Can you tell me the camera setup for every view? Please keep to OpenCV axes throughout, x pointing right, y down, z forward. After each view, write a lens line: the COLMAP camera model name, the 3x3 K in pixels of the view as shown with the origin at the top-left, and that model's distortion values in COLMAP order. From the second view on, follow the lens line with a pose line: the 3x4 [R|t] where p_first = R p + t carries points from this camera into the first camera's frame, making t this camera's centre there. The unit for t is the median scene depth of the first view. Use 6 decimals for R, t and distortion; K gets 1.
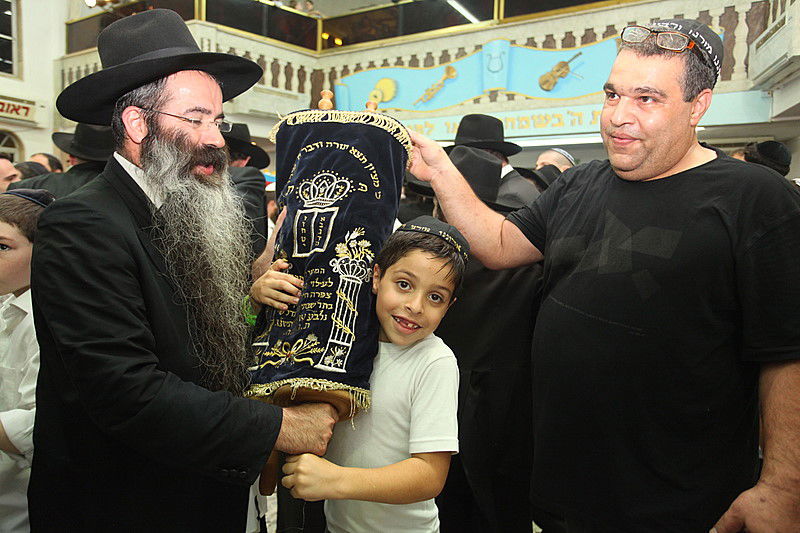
lens RADIAL K [[616.5, 0, 400.1], [0, 616.5, 264.5], [0, 0, 1]] dist [-0.017198, 0.042257]
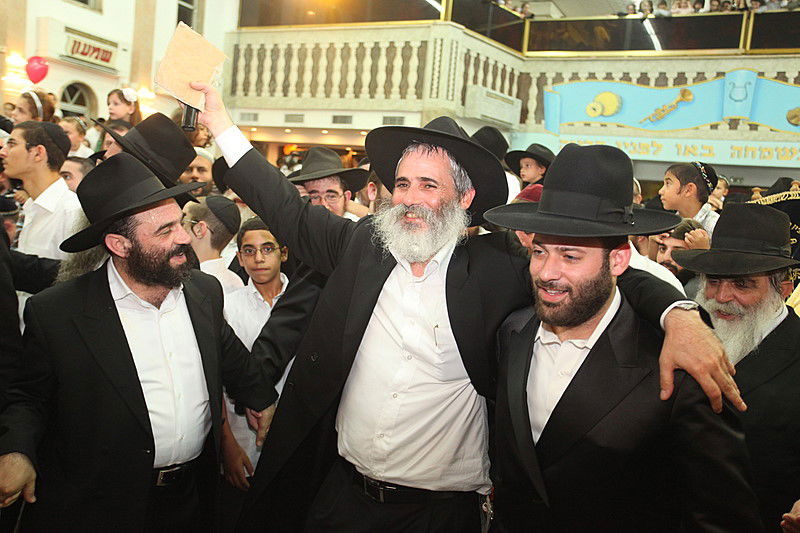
lens RADIAL K [[785.6, 0, 391.0], [0, 785.6, 250.0], [0, 0, 1]] dist [0.042427, 0.000000]
pose [[0.988315, 0.057328, 0.141235, -0.554085], [-0.056318, 0.998351, -0.011146, -0.018820], [-0.141641, 0.003062, 0.989913, -0.203957]]
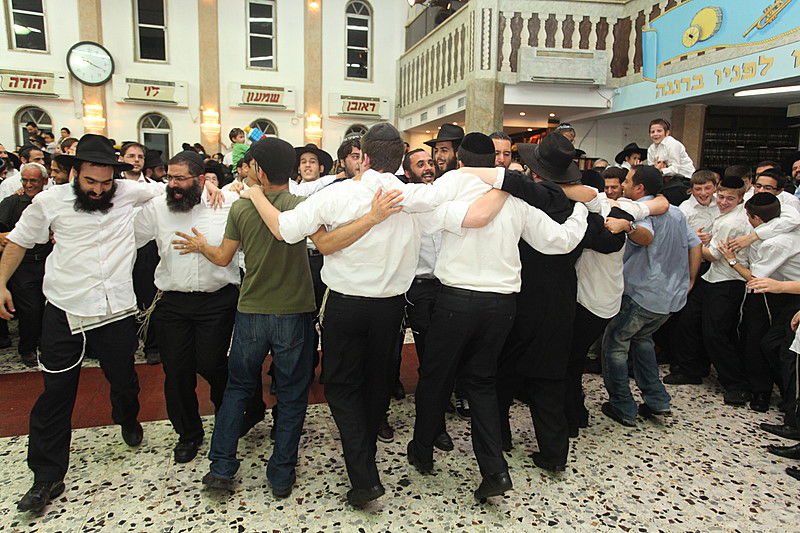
lens RADIAL K [[519.8, 0, 400.5], [0, 519.8, 262.7], [0, 0, 1]] dist [-0.043043, 0.043893]
pose [[0.770116, 0.074011, -0.633596, 0.117622], [-0.036899, 0.996752, 0.071581, -0.021015], [0.636836, -0.031747, 0.770345, 0.270206]]
